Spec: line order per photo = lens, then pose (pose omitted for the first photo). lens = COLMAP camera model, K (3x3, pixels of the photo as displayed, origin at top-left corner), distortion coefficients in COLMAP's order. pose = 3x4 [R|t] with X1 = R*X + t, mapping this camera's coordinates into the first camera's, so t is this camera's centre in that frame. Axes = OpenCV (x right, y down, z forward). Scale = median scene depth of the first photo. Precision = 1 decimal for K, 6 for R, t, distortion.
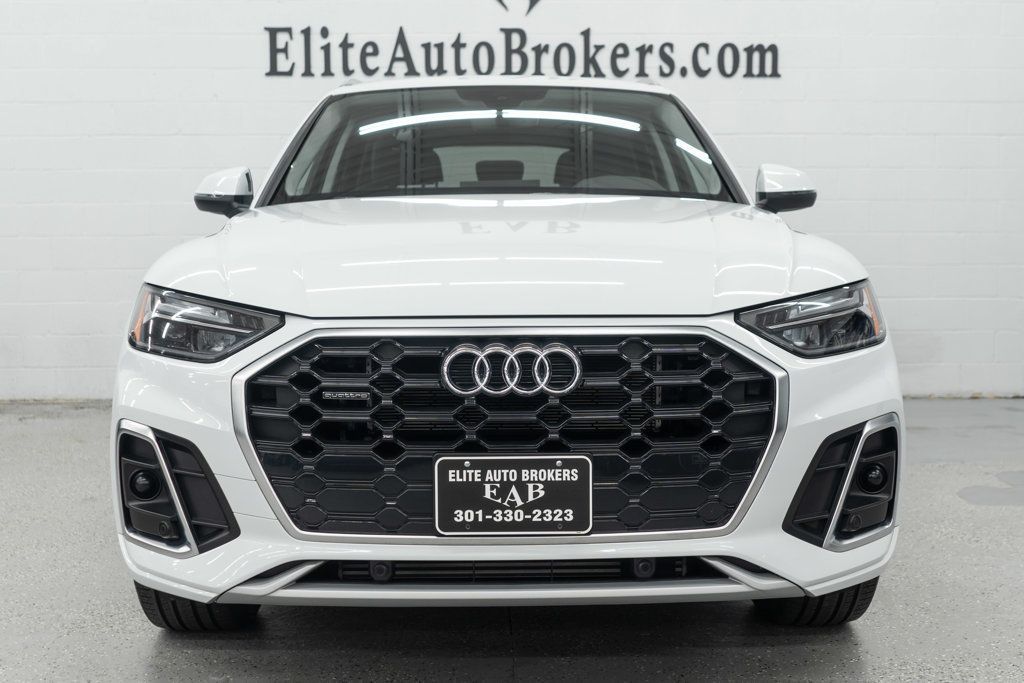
lens RADIAL K [[1247.7, 0, 512.0], [0, 1247.7, 341.5], [0, 0, 1]] dist [-0.000783, -0.002234]
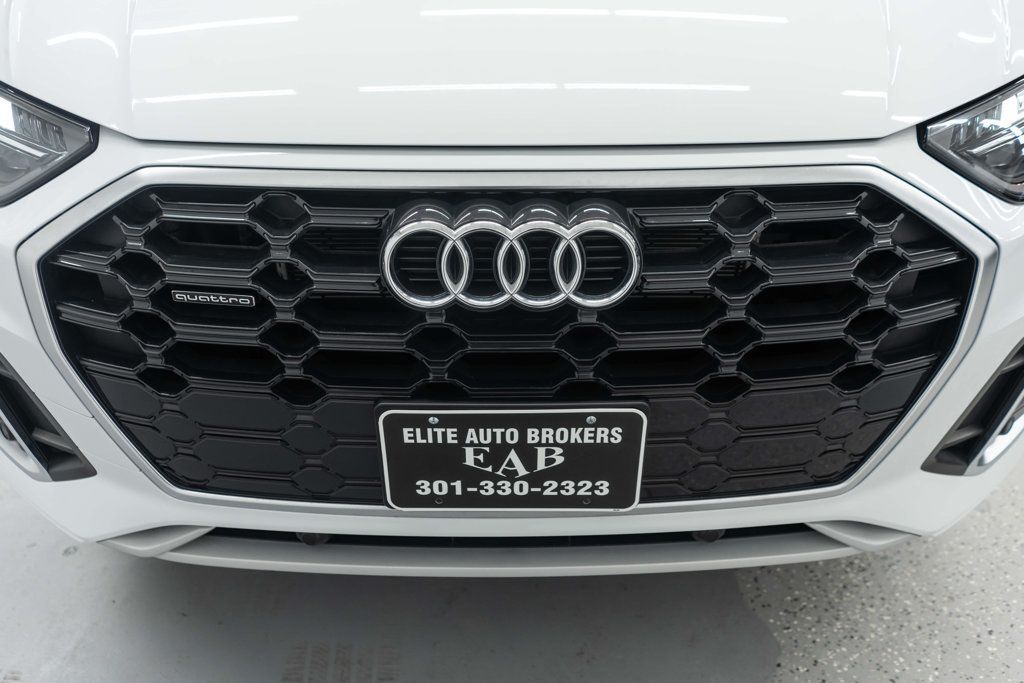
lens RADIAL K [[802.4, 0, 512.0], [0, 802.4, 341.5], [0, 0, 1]] dist [-0.006391, -0.003053]
pose [[0.999867, 0.014300, -0.007828, 0.003116], [-0.009033, 0.885674, 0.464219, -0.107842], [0.013571, -0.464087, 0.885686, 0.683026]]
